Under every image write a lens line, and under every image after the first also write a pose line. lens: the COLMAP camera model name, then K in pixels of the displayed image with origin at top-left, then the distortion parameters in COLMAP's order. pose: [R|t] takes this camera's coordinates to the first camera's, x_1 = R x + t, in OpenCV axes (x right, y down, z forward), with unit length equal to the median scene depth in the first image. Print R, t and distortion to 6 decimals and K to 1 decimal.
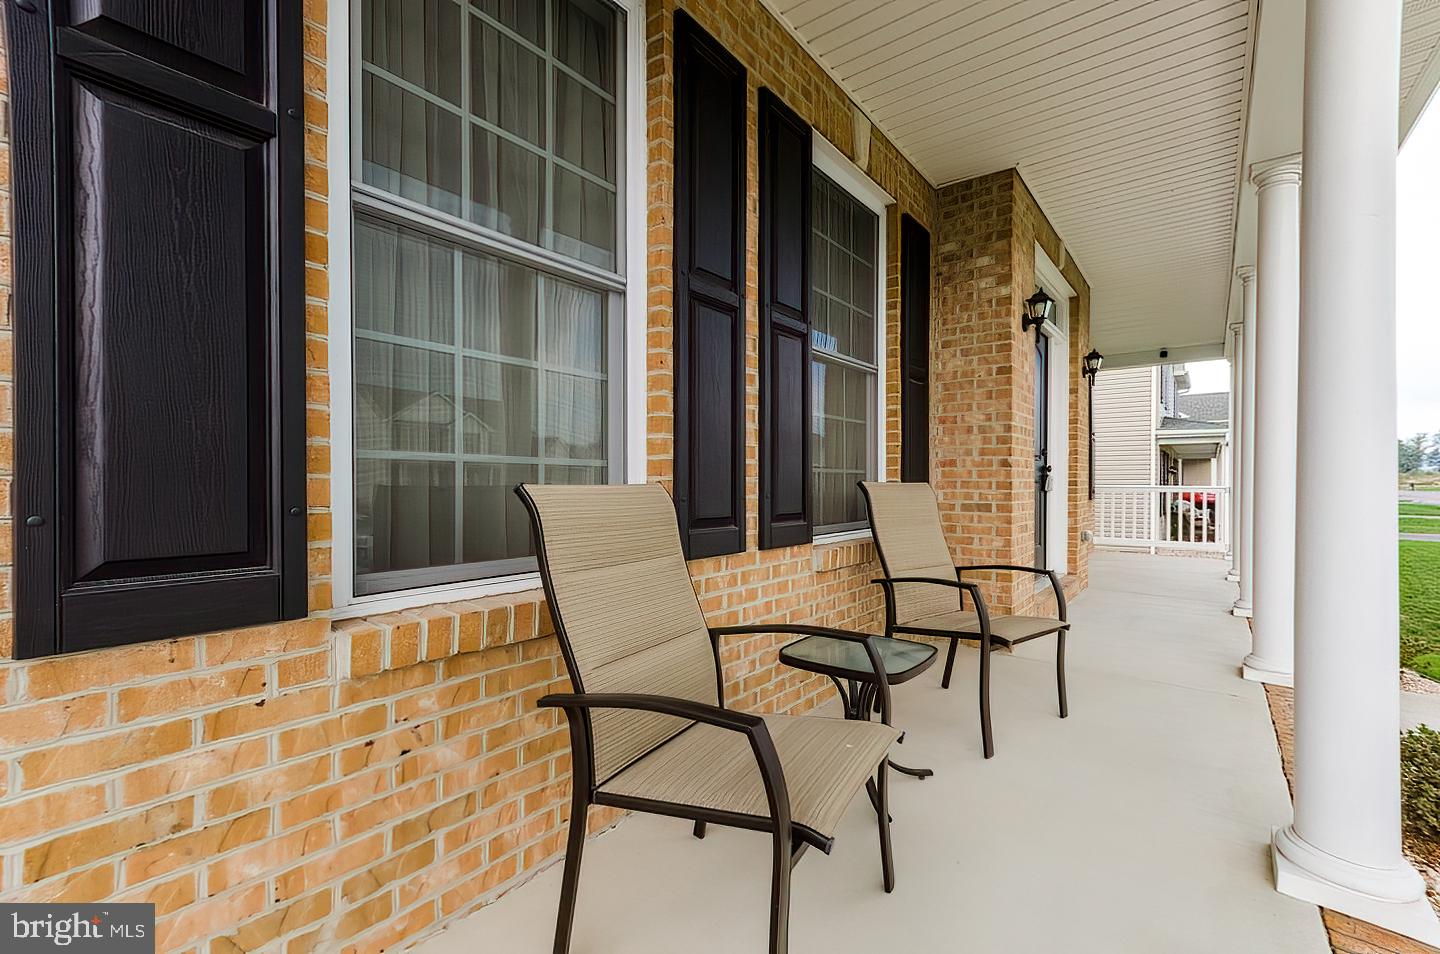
lens RADIAL K [[635.2, 0, 722.5], [0, 635.2, 483.1], [0, 0, 1]] dist [0.001720, 0.000481]
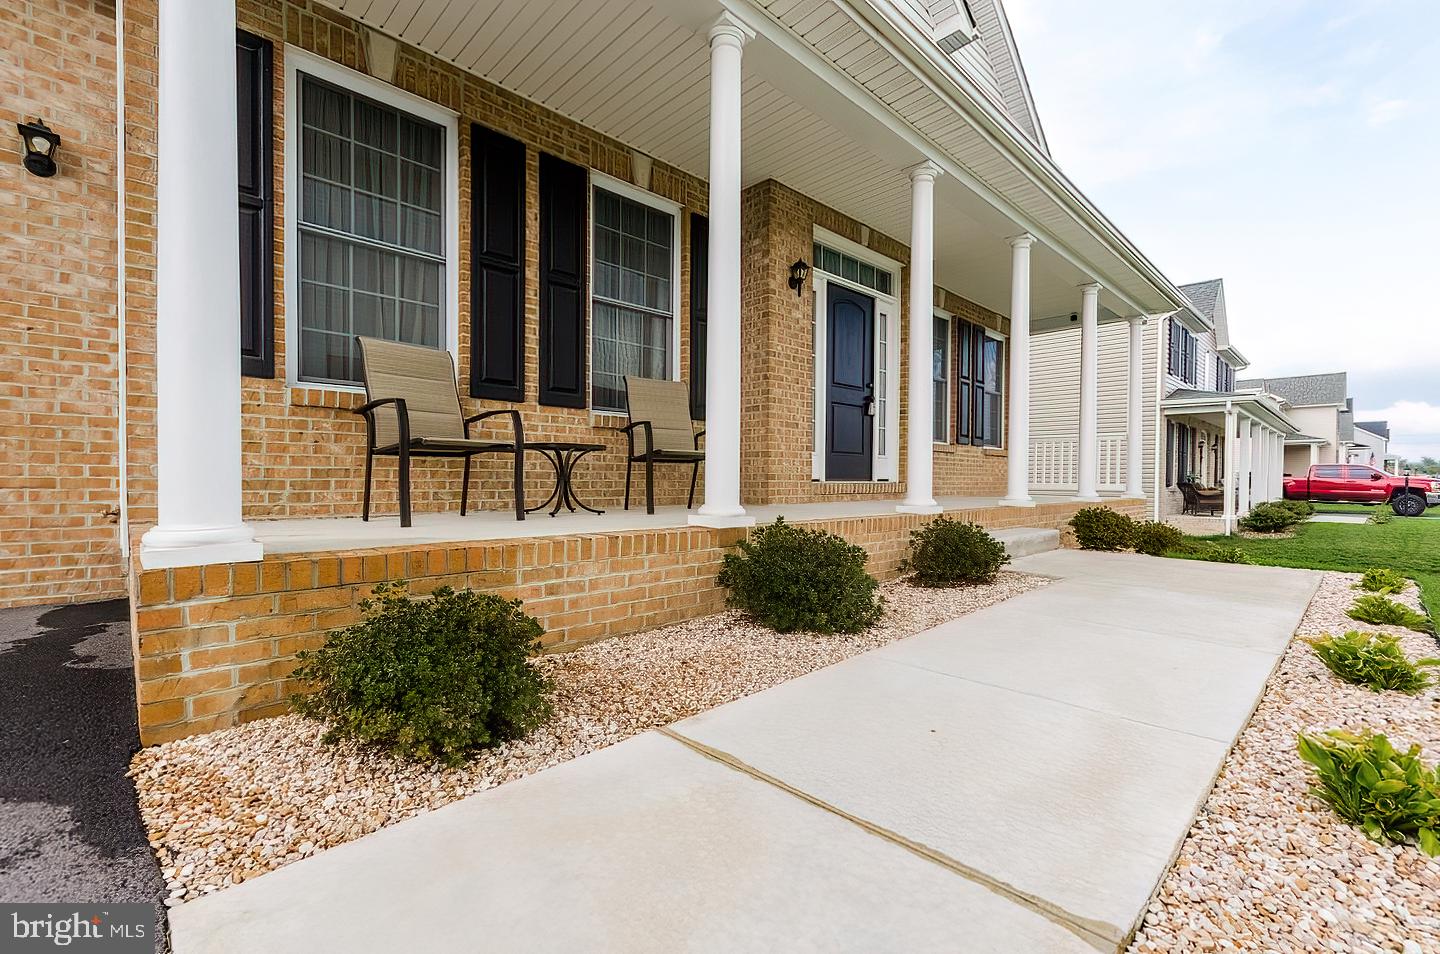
lens RADIAL K [[635.2, 0, 722.5], [0, 635.2, 483.1], [0, 0, 1]] dist [0.001720, 0.000481]
pose [[0.990425, 0.005980, -0.137922, 0.849753], [-0.005360, 0.999974, 0.004864, 0.325242], [0.137947, -0.004078, 0.990431, -0.757659]]
